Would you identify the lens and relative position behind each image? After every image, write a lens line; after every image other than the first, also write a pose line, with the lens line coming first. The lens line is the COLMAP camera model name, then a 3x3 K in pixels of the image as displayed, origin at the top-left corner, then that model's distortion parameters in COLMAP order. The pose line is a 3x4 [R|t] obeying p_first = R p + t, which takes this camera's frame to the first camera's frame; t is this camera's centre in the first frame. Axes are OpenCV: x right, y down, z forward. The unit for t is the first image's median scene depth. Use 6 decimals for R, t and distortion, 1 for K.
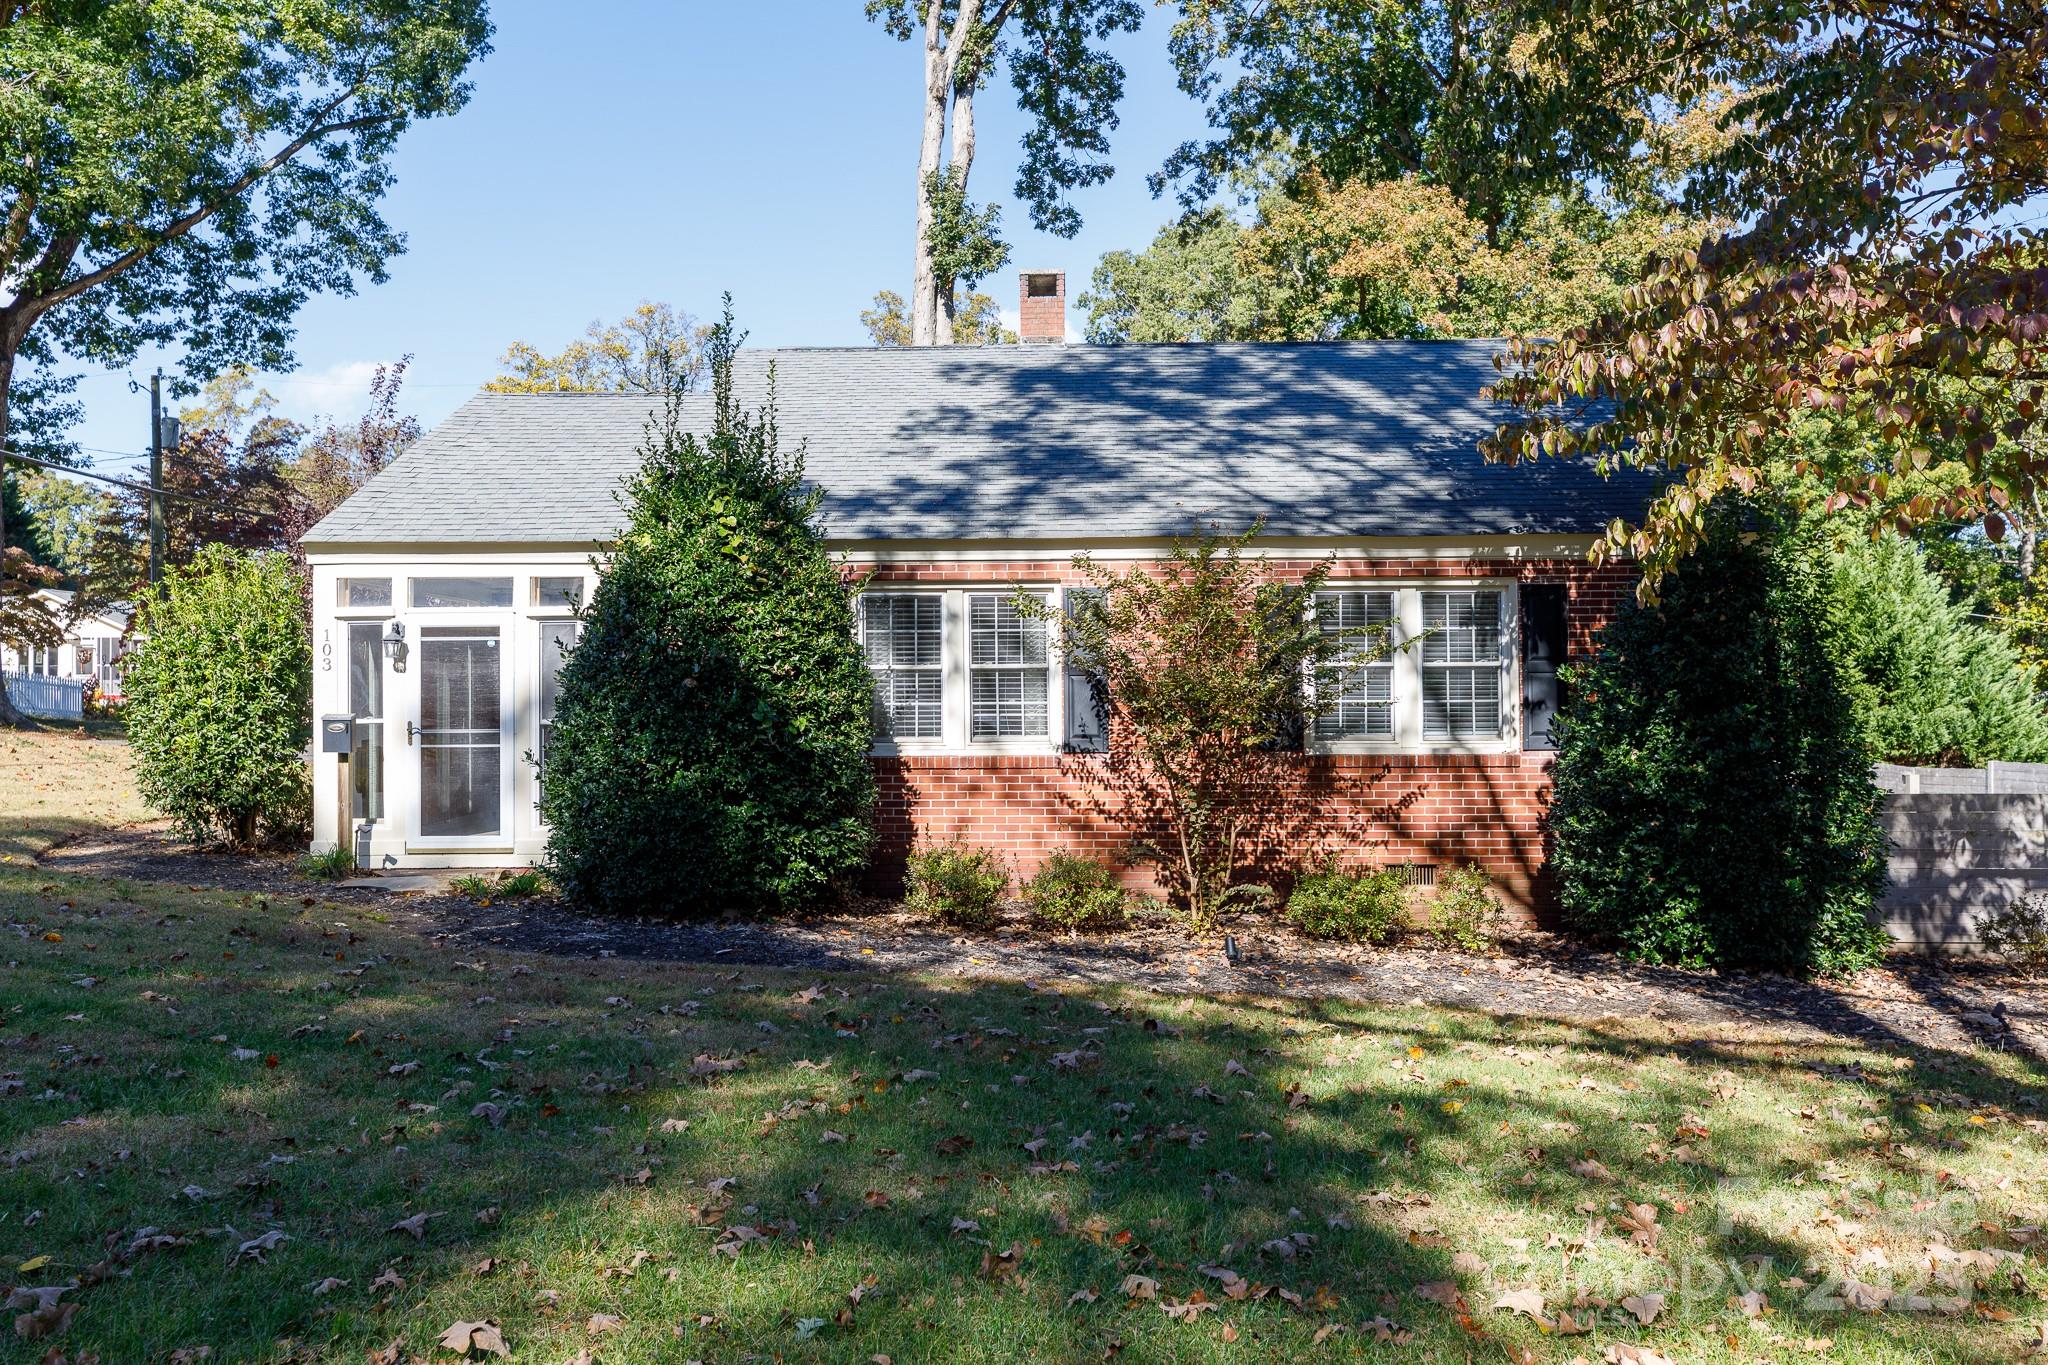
lens RADIAL K [[1598.9, 0, 1019.6], [0, 1598.9, 683.1], [0, 0, 1]] dist [0.005286, 0.006323]
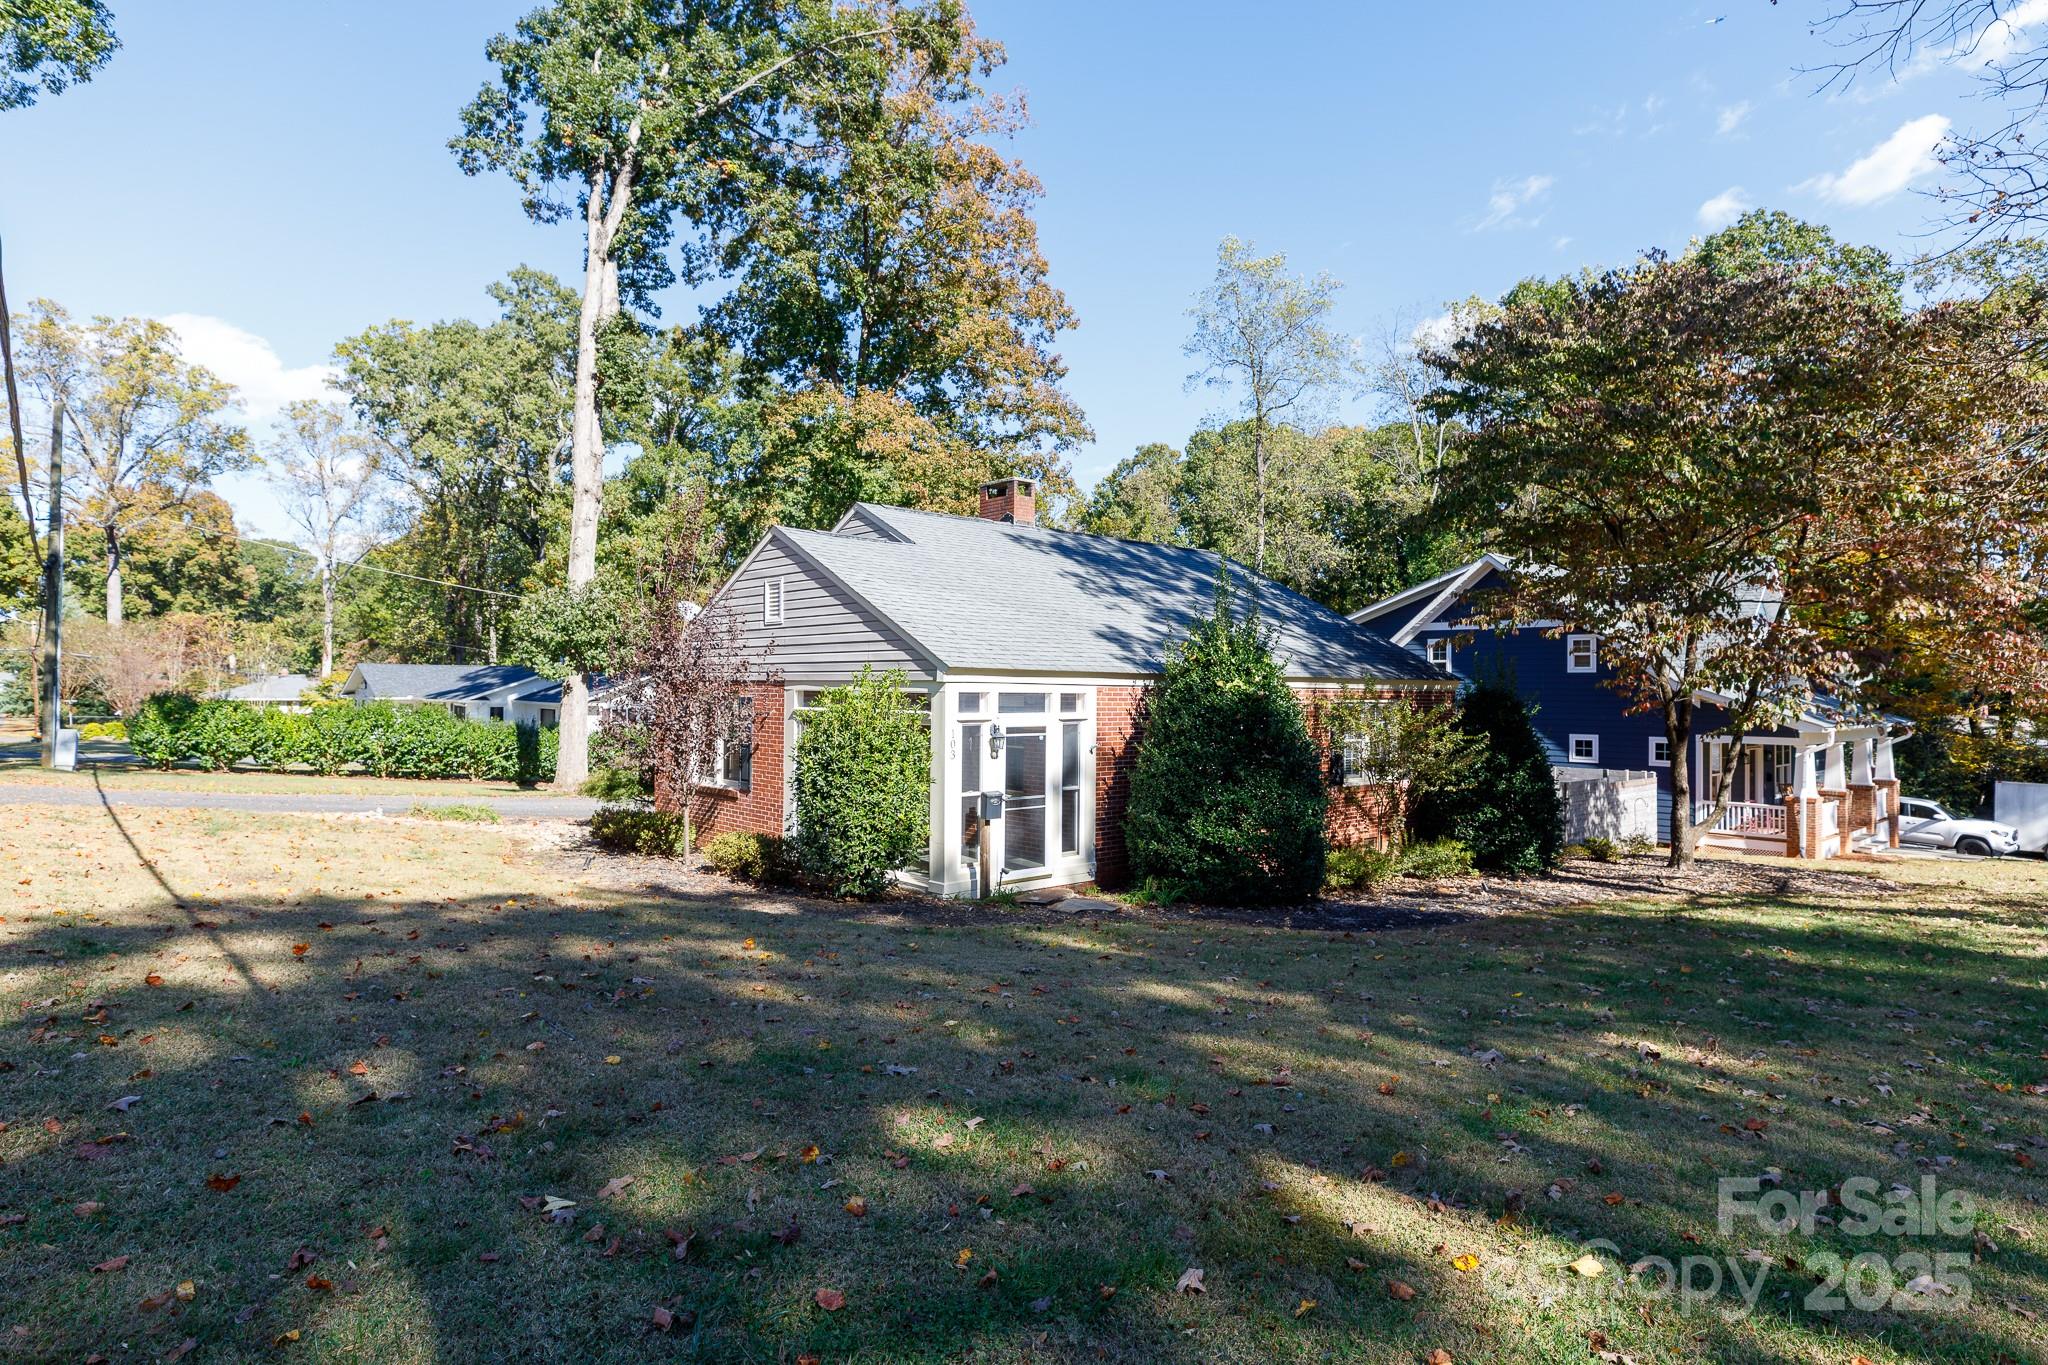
lens RADIAL K [[1115.9, 0, 1023.8], [0, 1115.9, 680.6], [0, 0, 1]] dist [0.005600, 0.001950]
pose [[0.728875, 0.017562, 0.684422, -1.045814], [-0.021182, 0.999771, -0.003096, -0.073833], [-0.684319, -0.012241, 0.729080, 0.260525]]
